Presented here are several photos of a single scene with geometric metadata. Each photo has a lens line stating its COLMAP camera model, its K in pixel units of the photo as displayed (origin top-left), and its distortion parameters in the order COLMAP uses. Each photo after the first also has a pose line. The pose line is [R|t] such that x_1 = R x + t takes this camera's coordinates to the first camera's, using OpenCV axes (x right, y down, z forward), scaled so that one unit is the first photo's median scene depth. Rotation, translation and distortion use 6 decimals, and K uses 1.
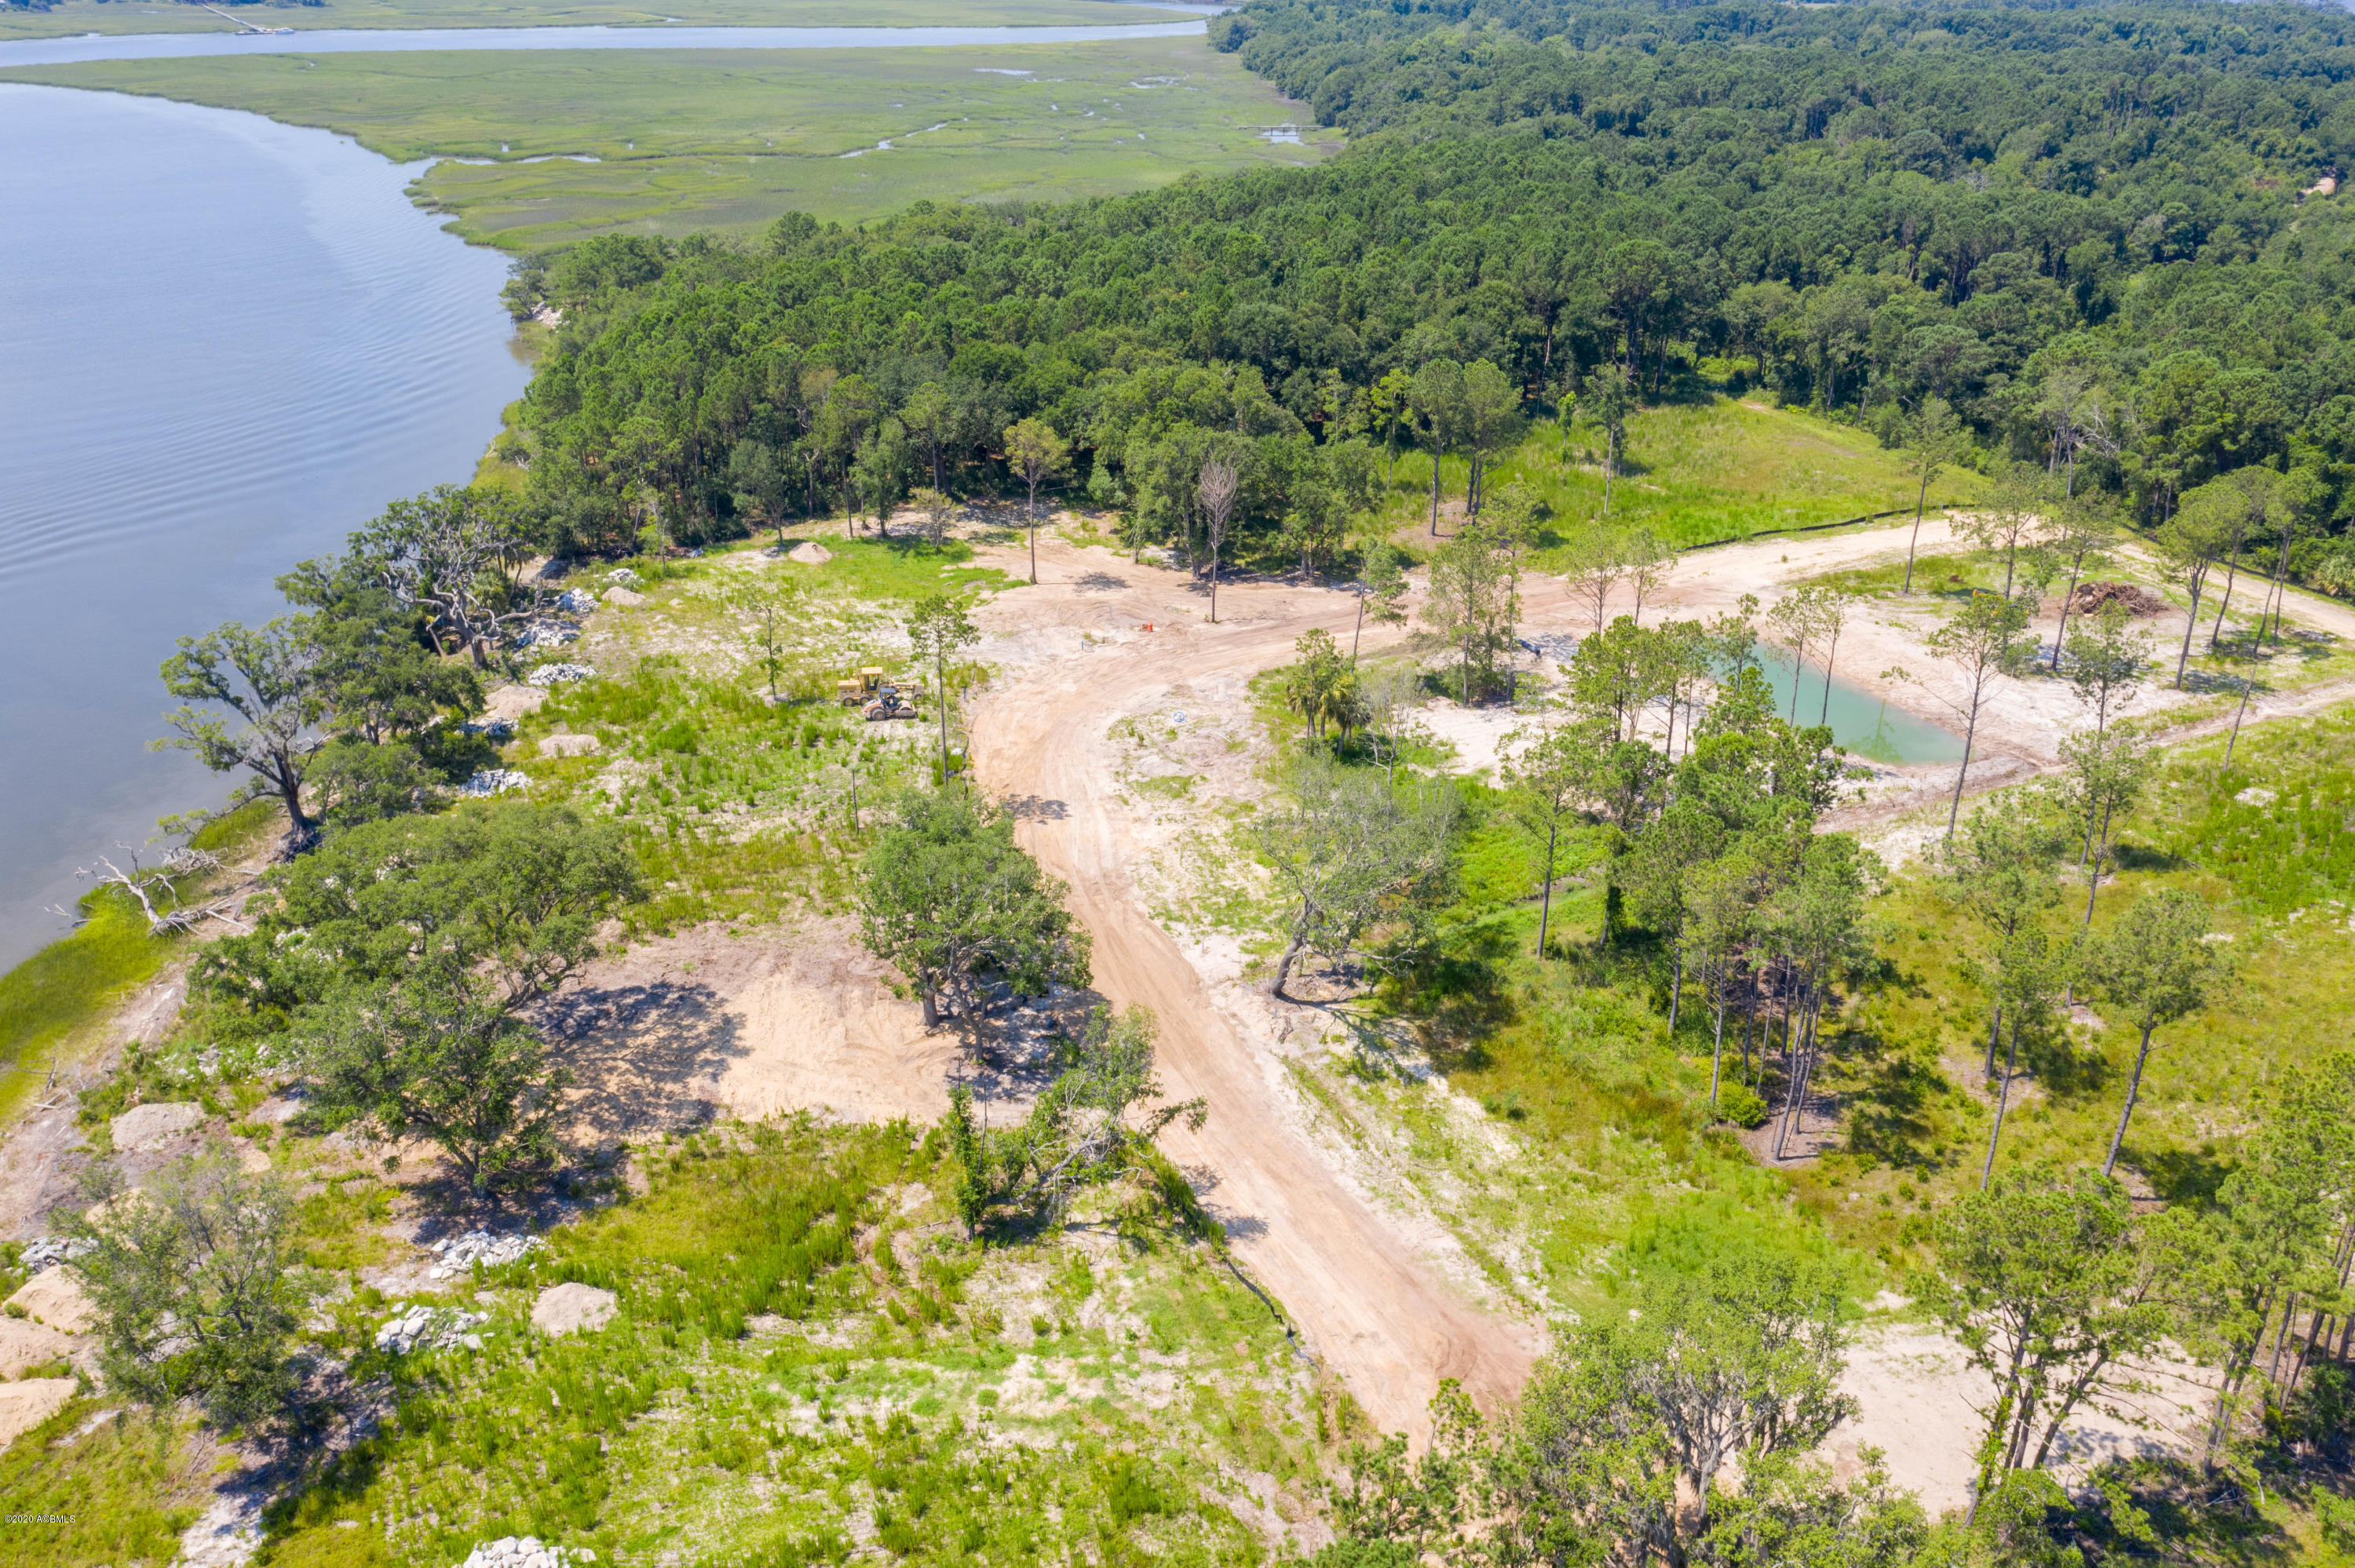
lens RADIAL K [[1873.9, 0, 1182.2], [0, 1873.9, 776.2], [0, 0, 1]] dist [-0.014057, 0.010127]
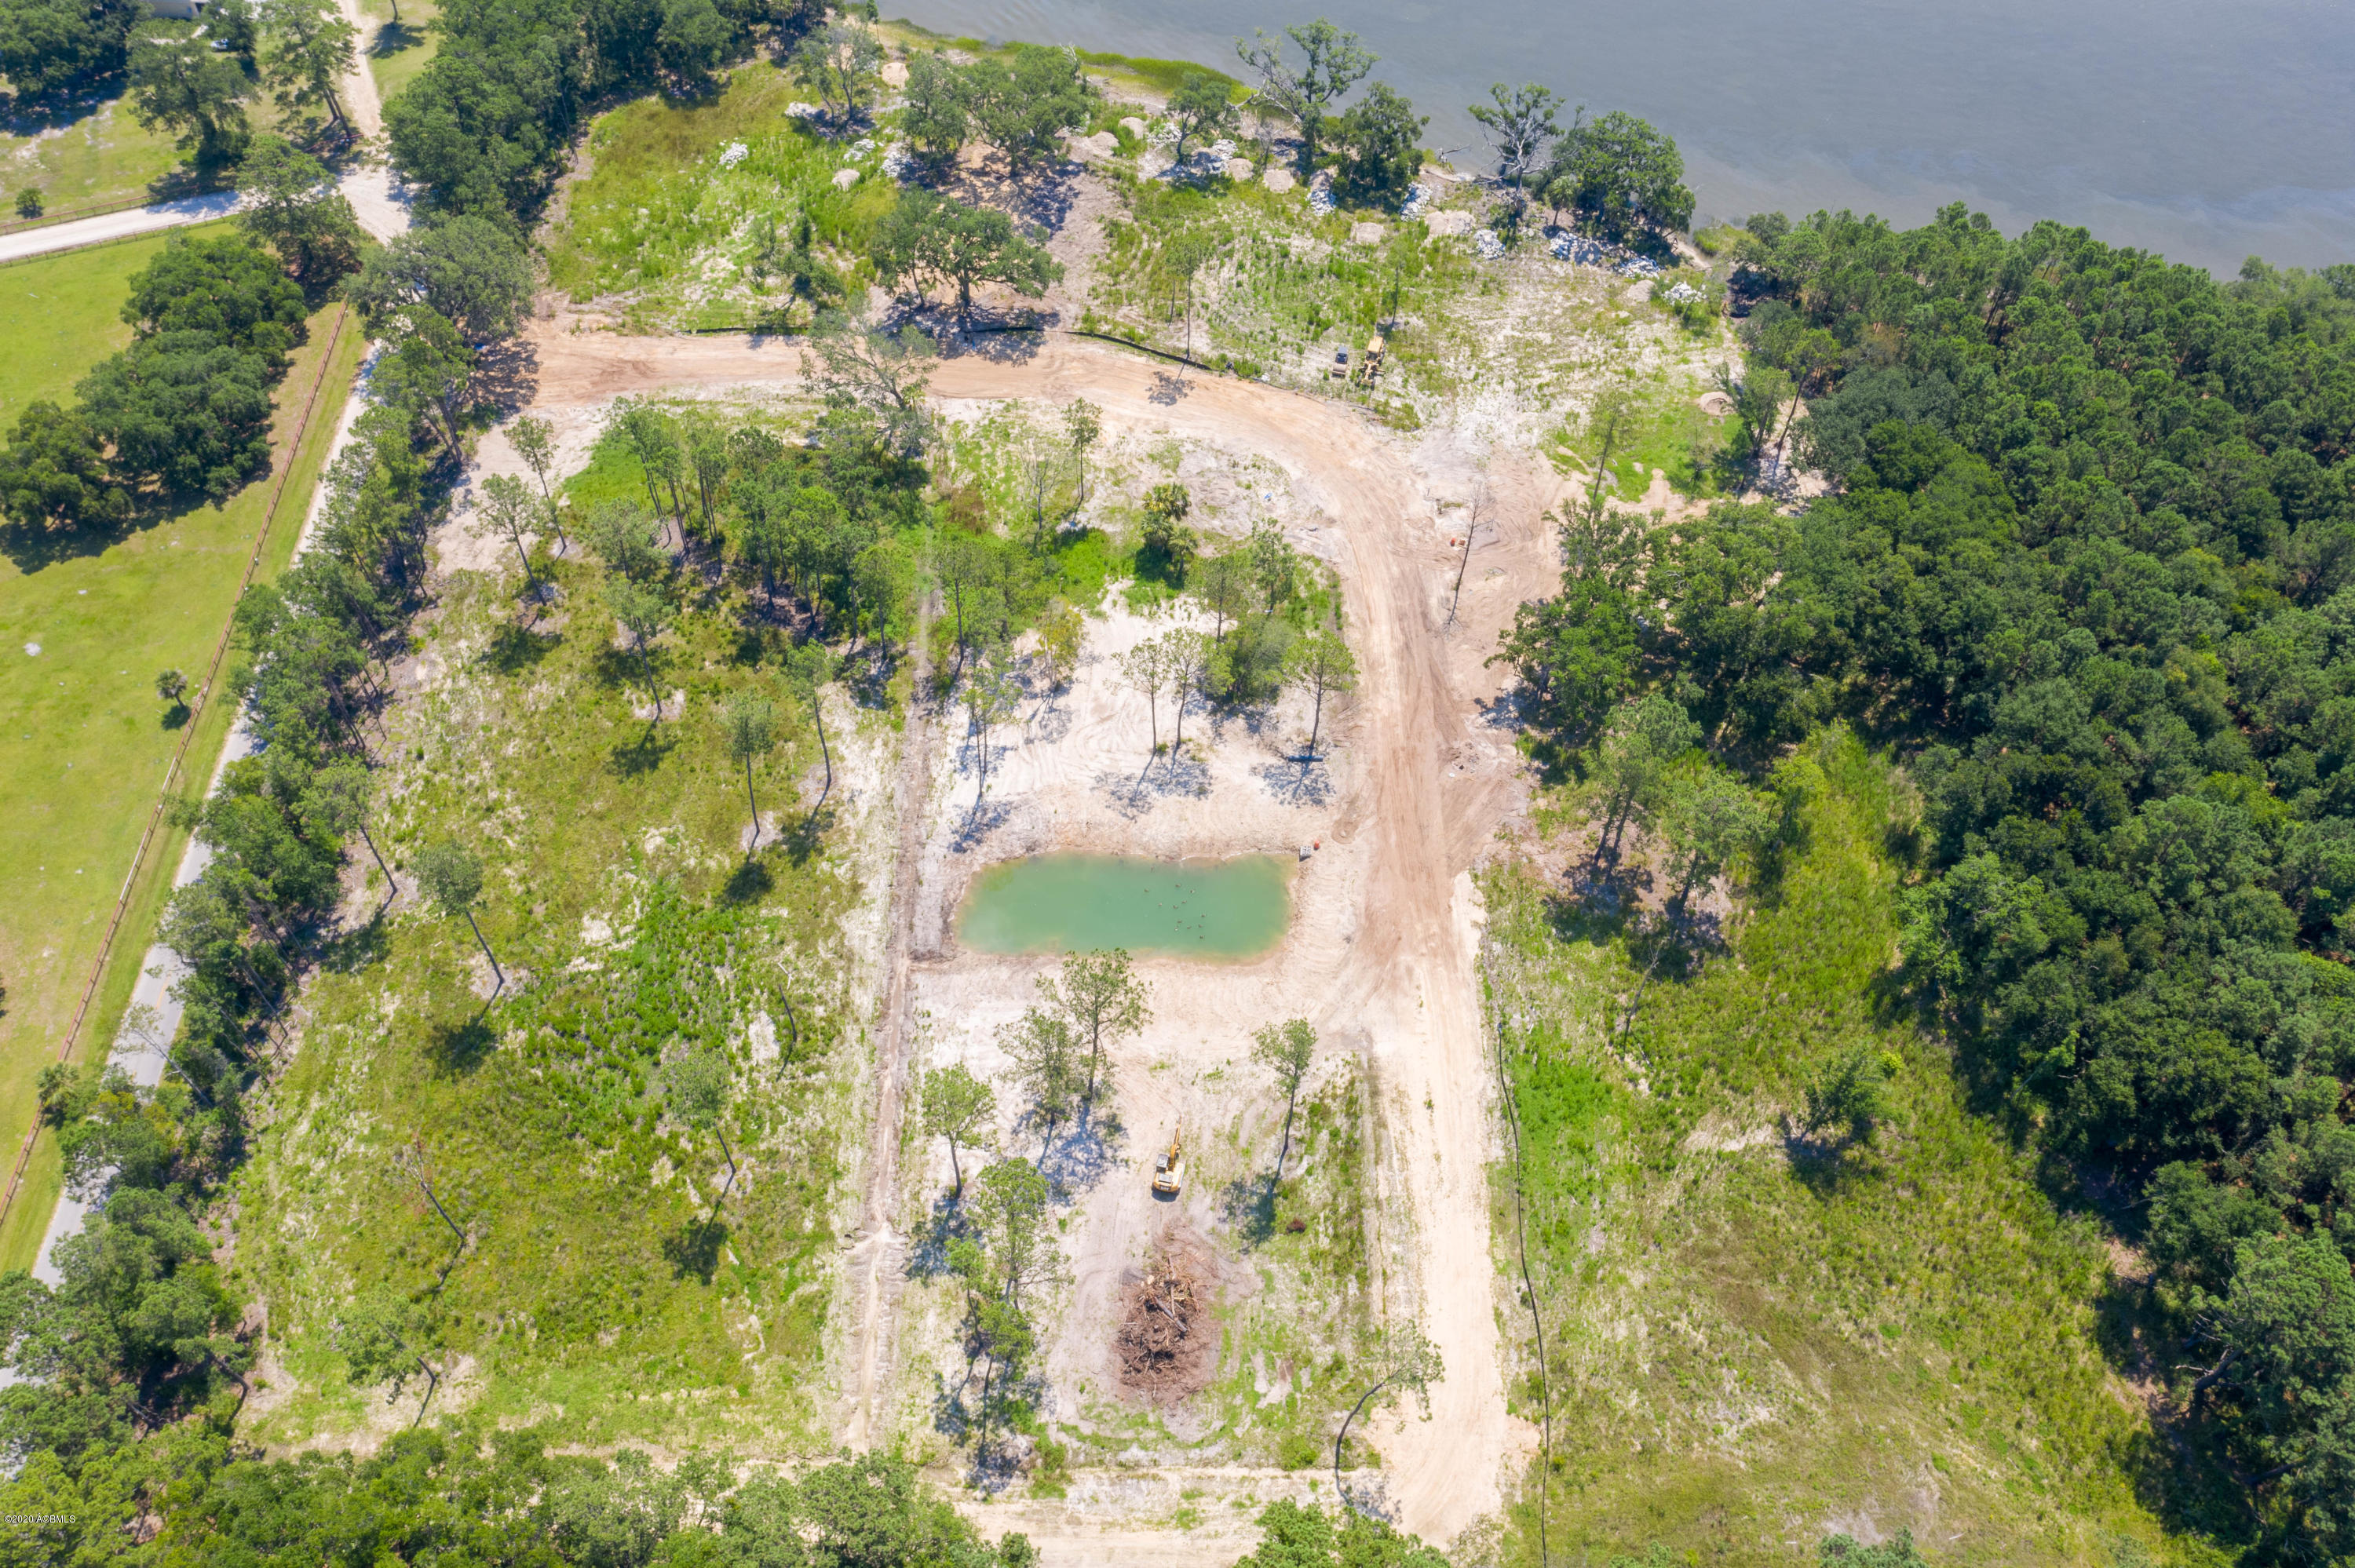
lens RADIAL K [[1873.9, 0, 1182.9], [0, 1873.9, 782.8], [0, 0, 1]] dist [-0.014057, 0.010127]
pose [[-0.426936, 0.713373, -0.555720, 0.753544], [-0.404189, 0.399197, 0.822966, -0.845775], [0.808923, 0.575970, 0.117906, 0.741791]]
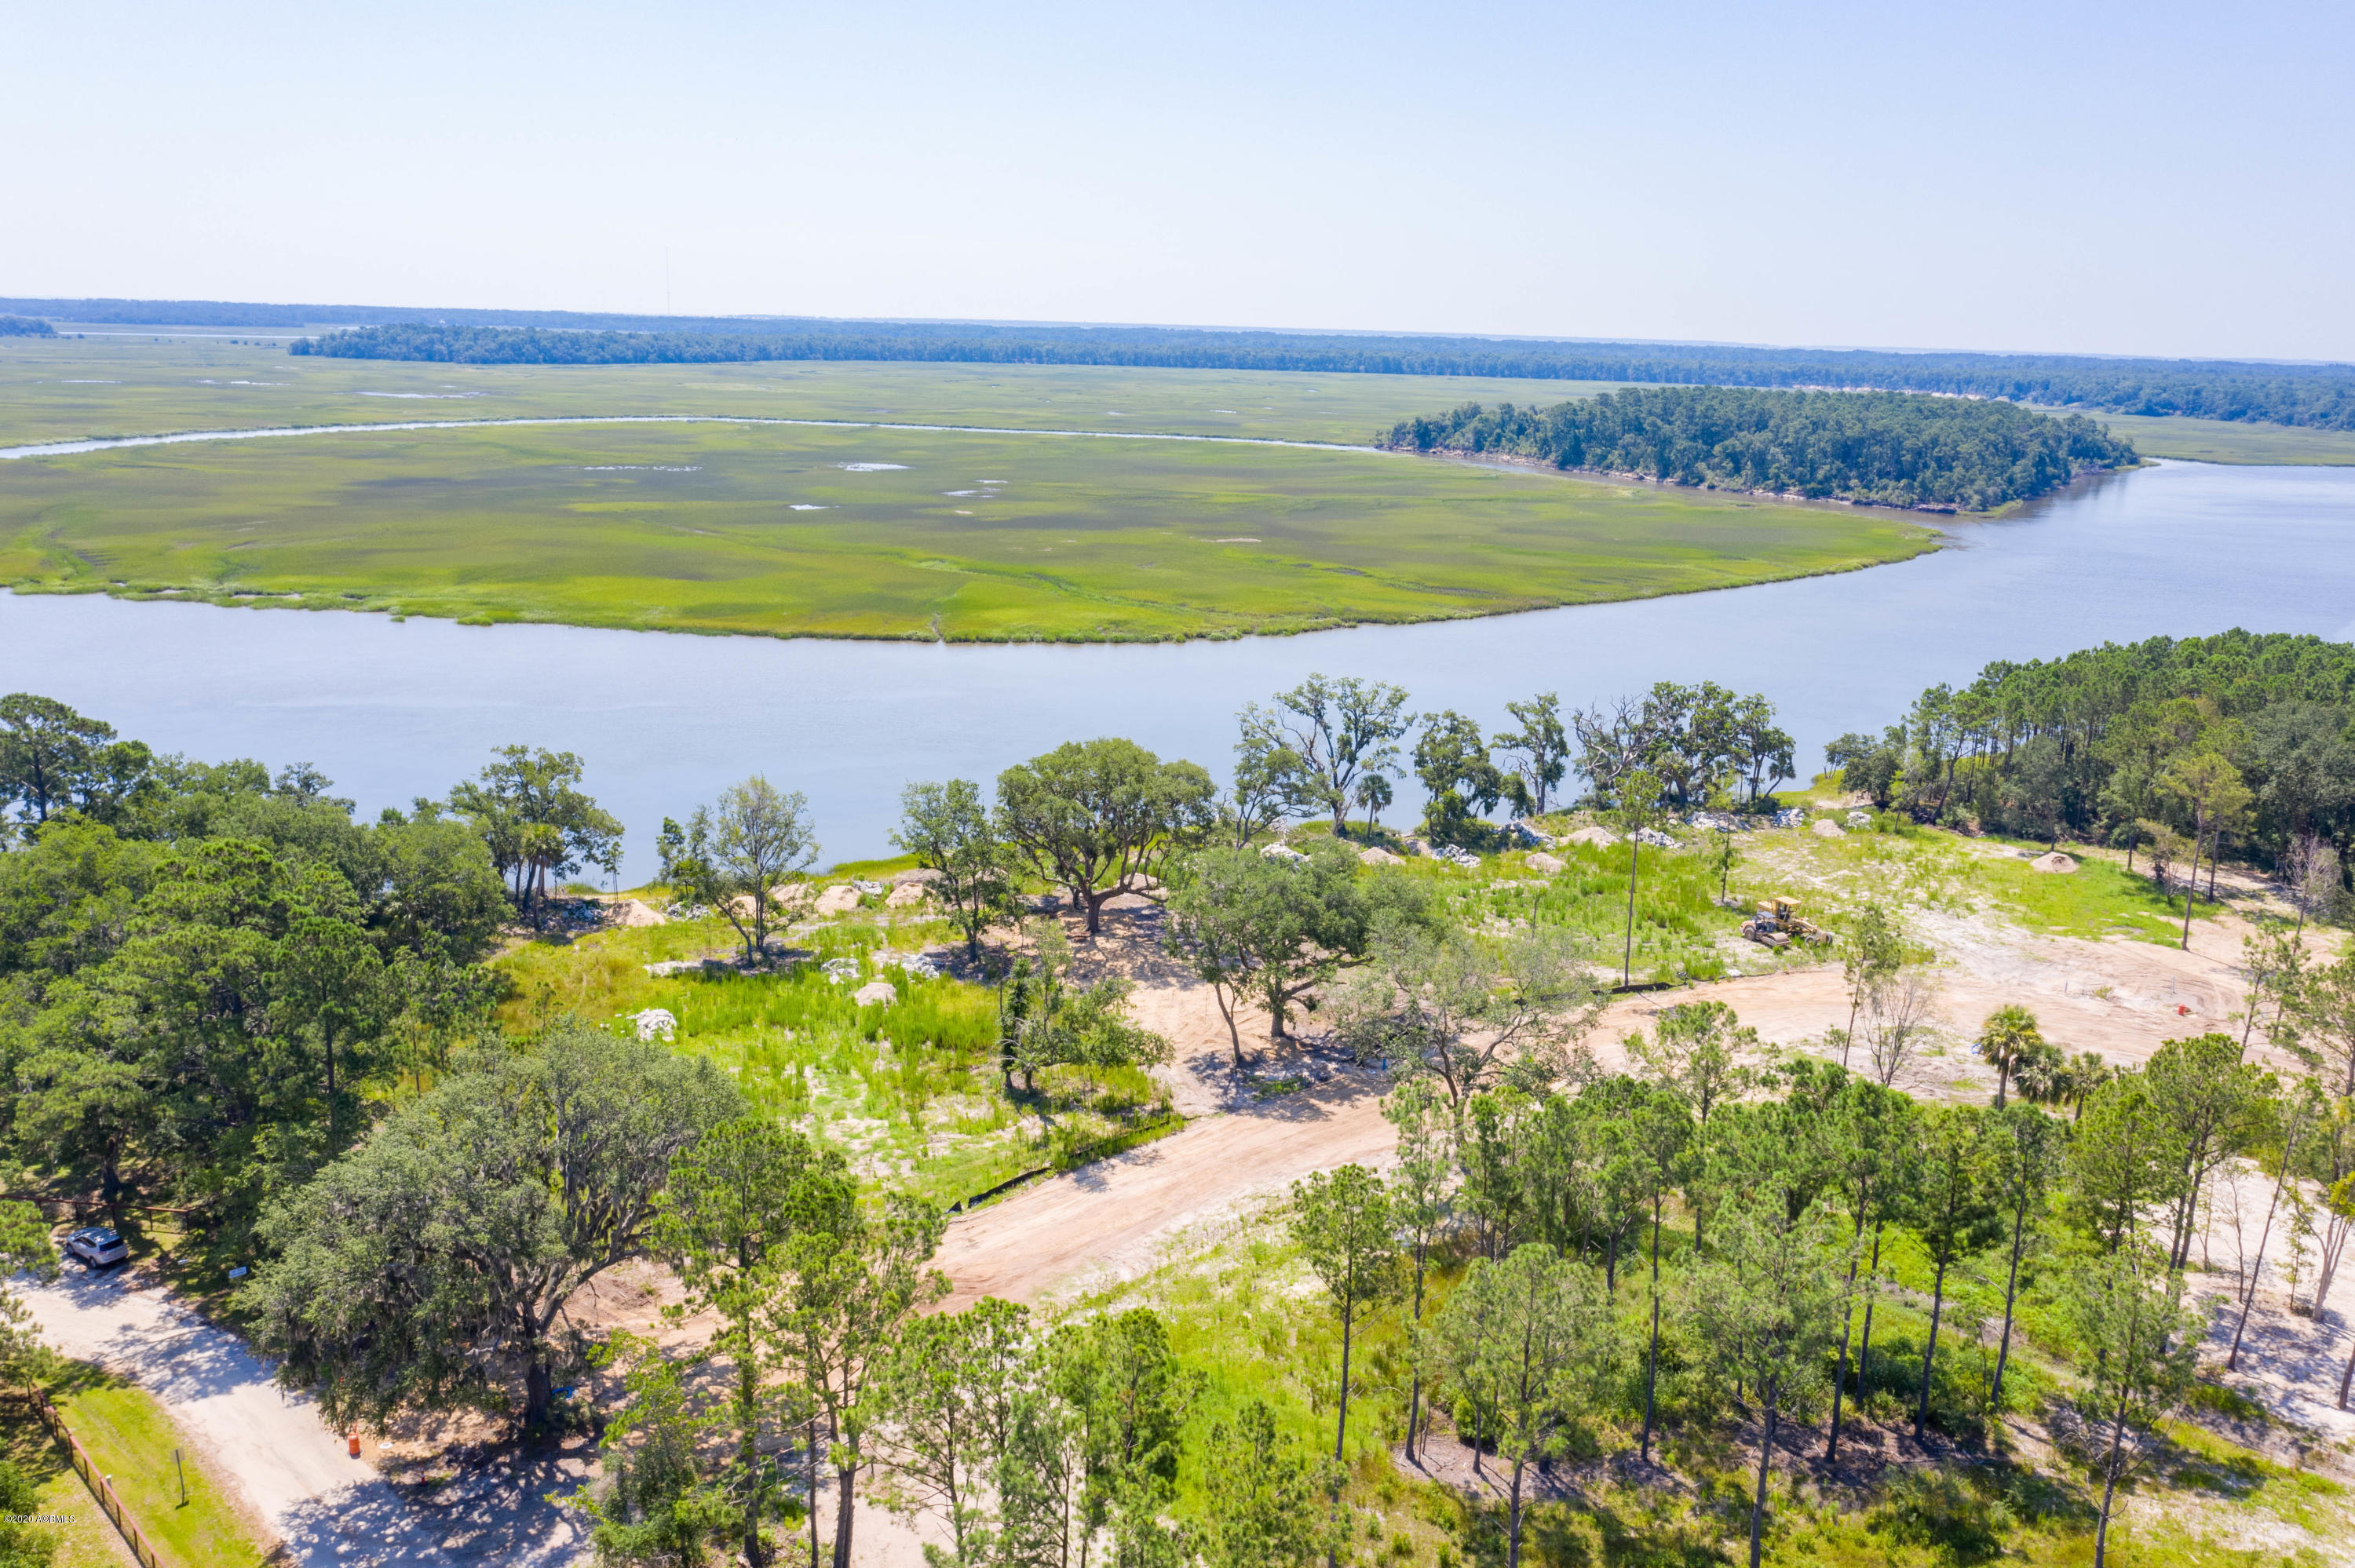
lens RADIAL K [[1873.9, 0, 1188.9], [0, 1873.9, 784.9], [0, 0, 1]] dist [-0.014057, 0.010127]
pose [[0.313630, 0.222876, -0.923018, 0.521482], [-0.423797, 0.902731, 0.073976, -0.041324], [0.849725, 0.367971, 0.377578, 0.272168]]
